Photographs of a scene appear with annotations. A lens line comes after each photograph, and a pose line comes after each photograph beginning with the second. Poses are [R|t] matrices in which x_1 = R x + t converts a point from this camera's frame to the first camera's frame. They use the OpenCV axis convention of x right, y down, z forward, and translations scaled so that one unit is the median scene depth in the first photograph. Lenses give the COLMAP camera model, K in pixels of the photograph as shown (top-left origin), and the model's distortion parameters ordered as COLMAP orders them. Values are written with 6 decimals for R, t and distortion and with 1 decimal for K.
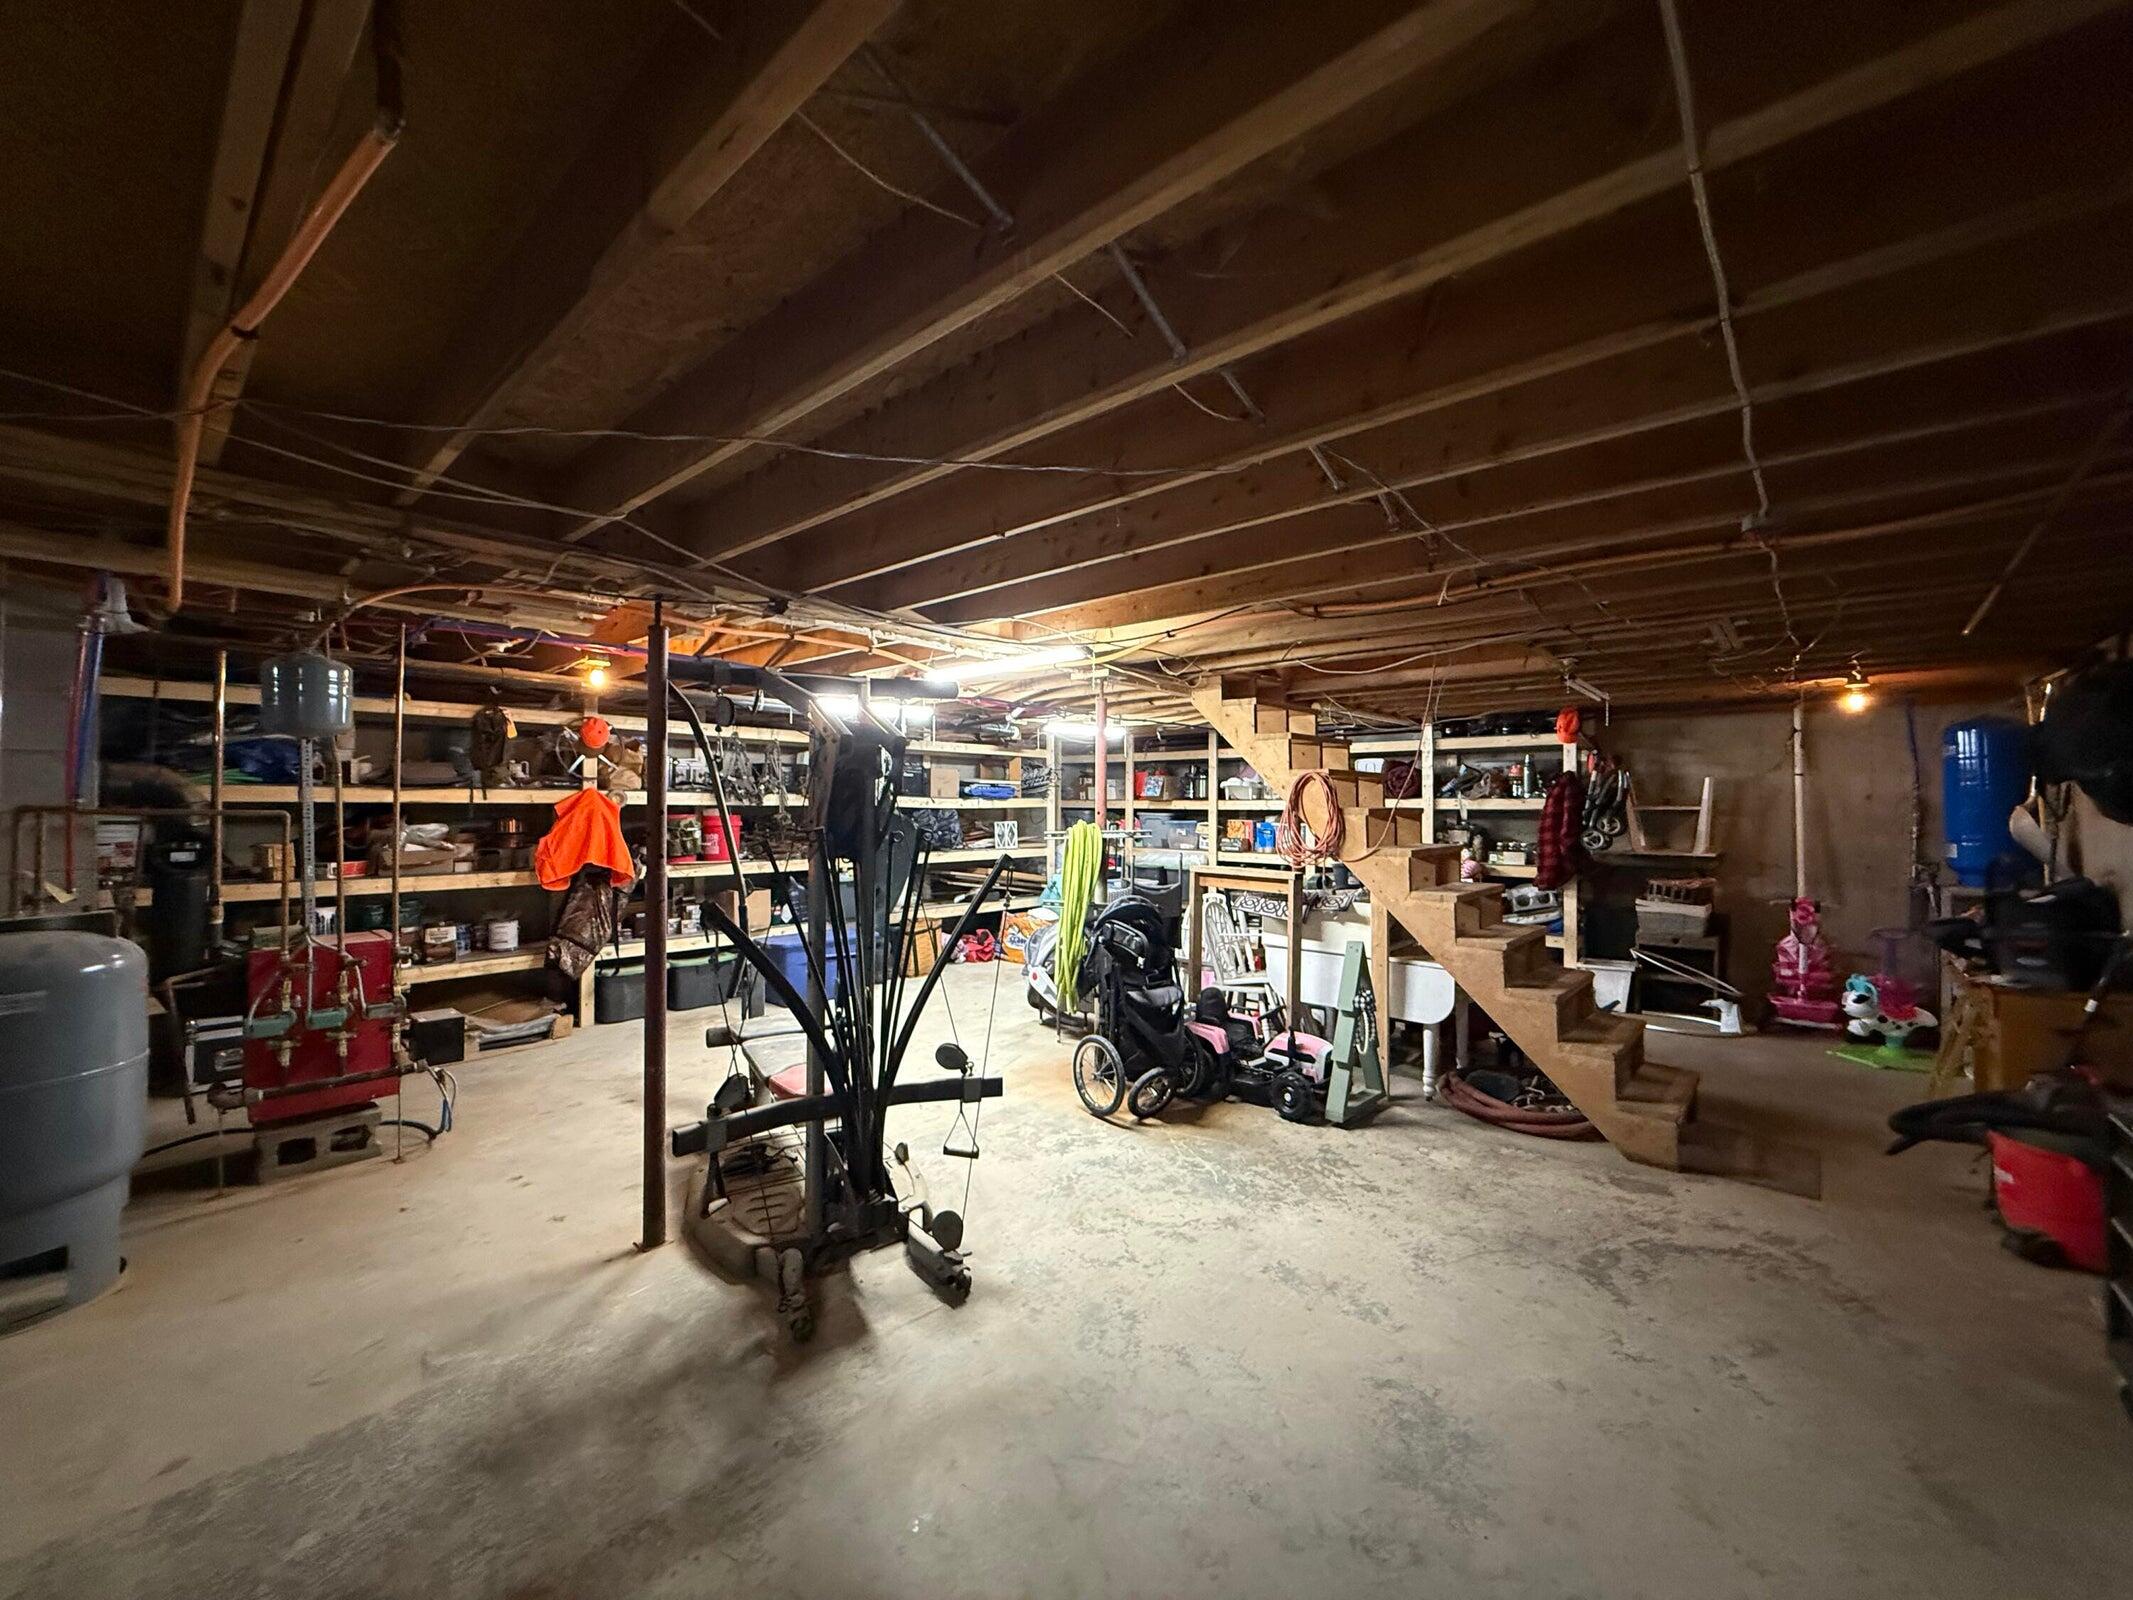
lens RADIAL K [[845.9, 0, 1059.3], [0, 845.9, 800.6], [0, 0, 1]] dist [-0.000116, -0.000478]
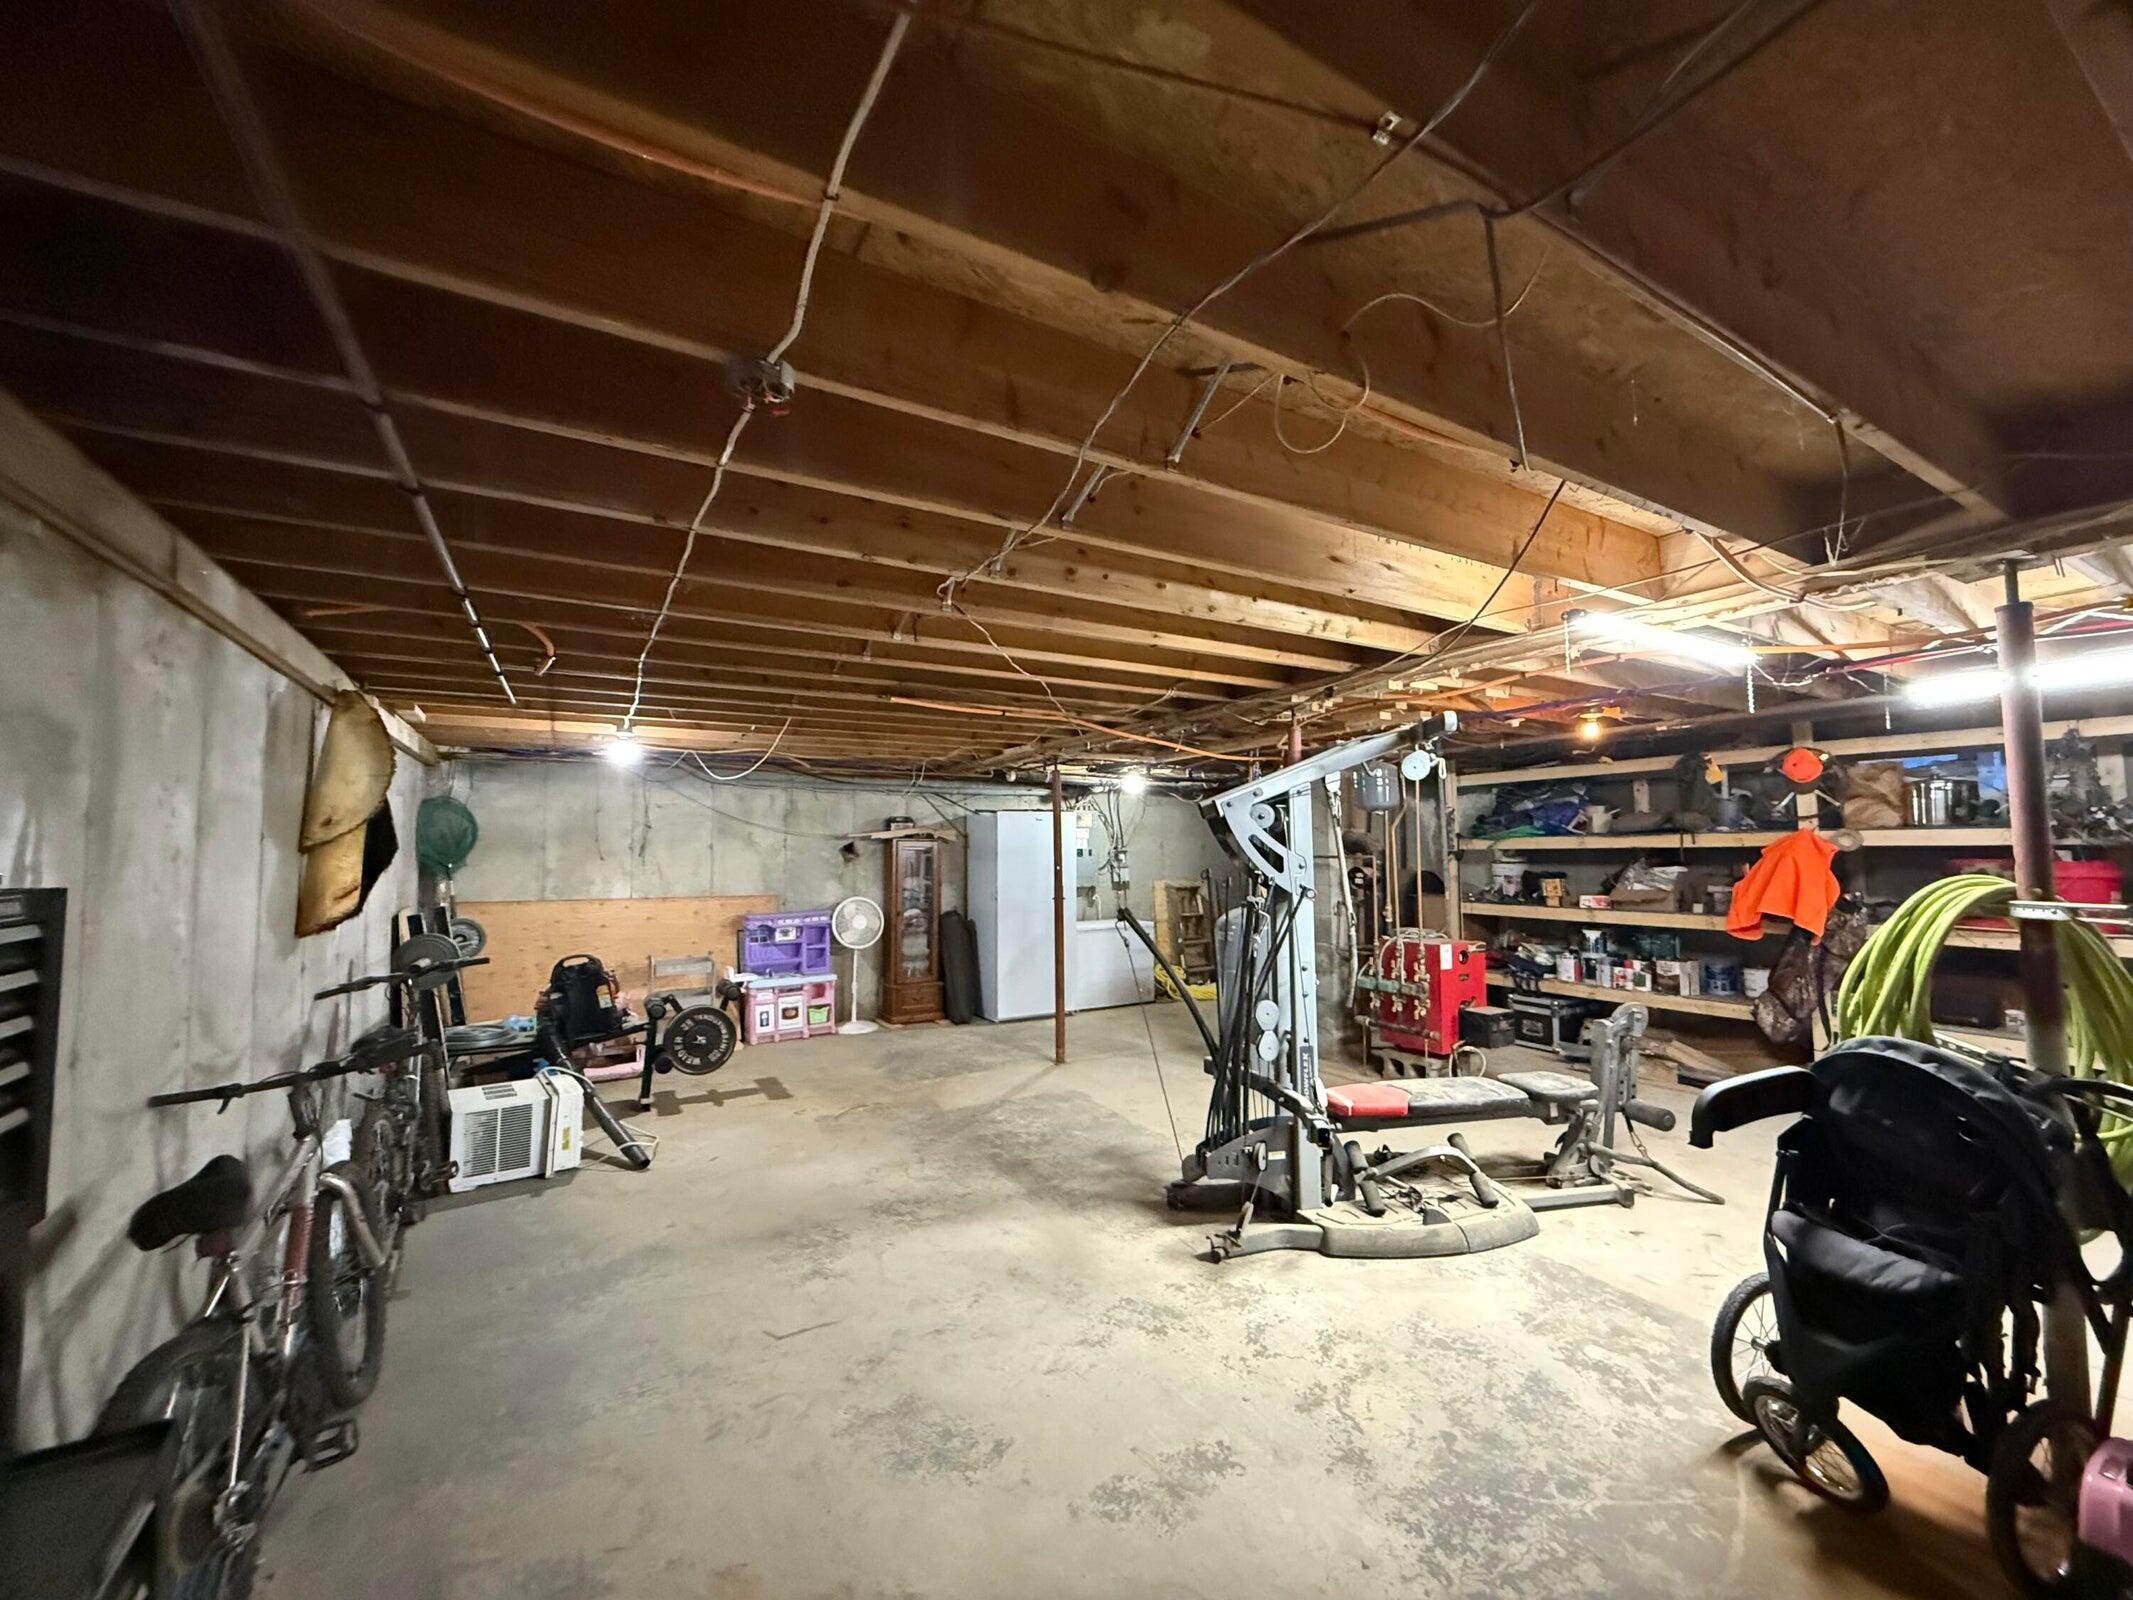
lens RADIAL K [[845.9, 0, 1059.3], [0, 845.9, 800.6], [0, 0, 1]] dist [-0.000116, -0.000478]
pose [[-0.302225, -0.058735, -0.951425, 0.809560], [0.014584, 0.997698, -0.066225, 0.004596], [0.953125, -0.033890, -0.300673, 0.837588]]
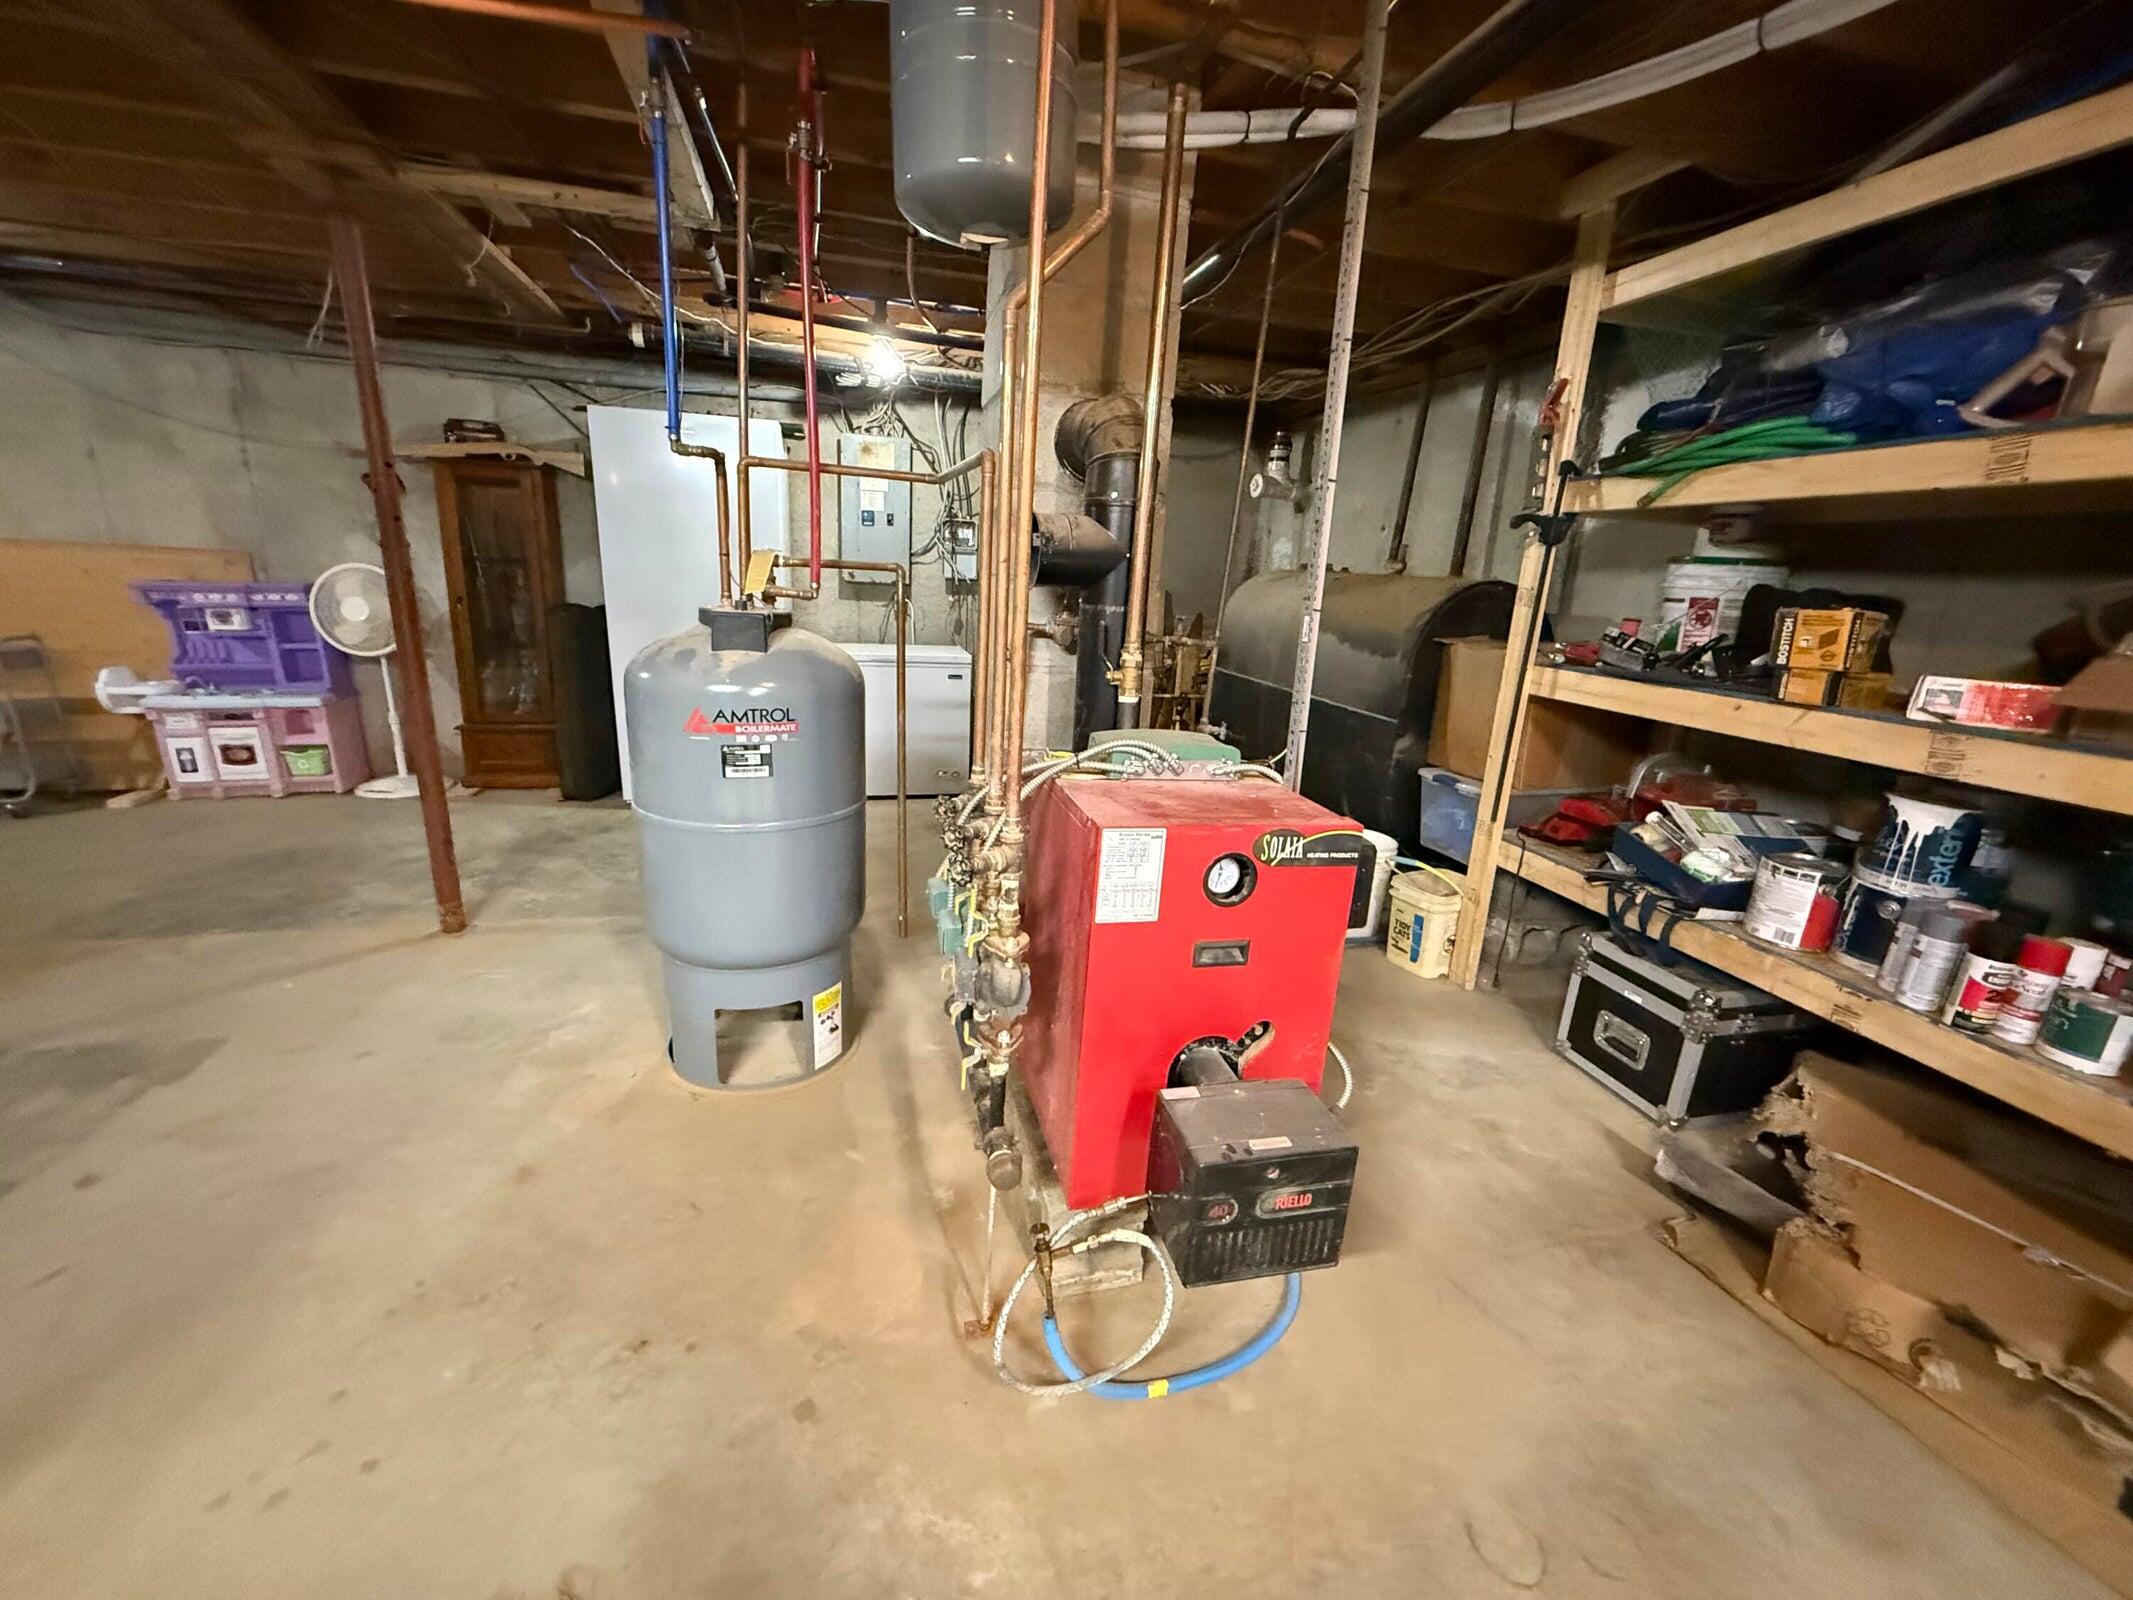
lens RADIAL K [[845.9, 0, 1059.3], [0, 845.9, 800.6], [0, 0, 1]] dist [-0.000116, -0.000478]
pose [[-0.546600, 0.190682, -0.815395, -0.504722], [-0.045103, 0.965612, 0.256046, 0.068002], [0.836178, 0.176732, -0.519203, 1.179443]]
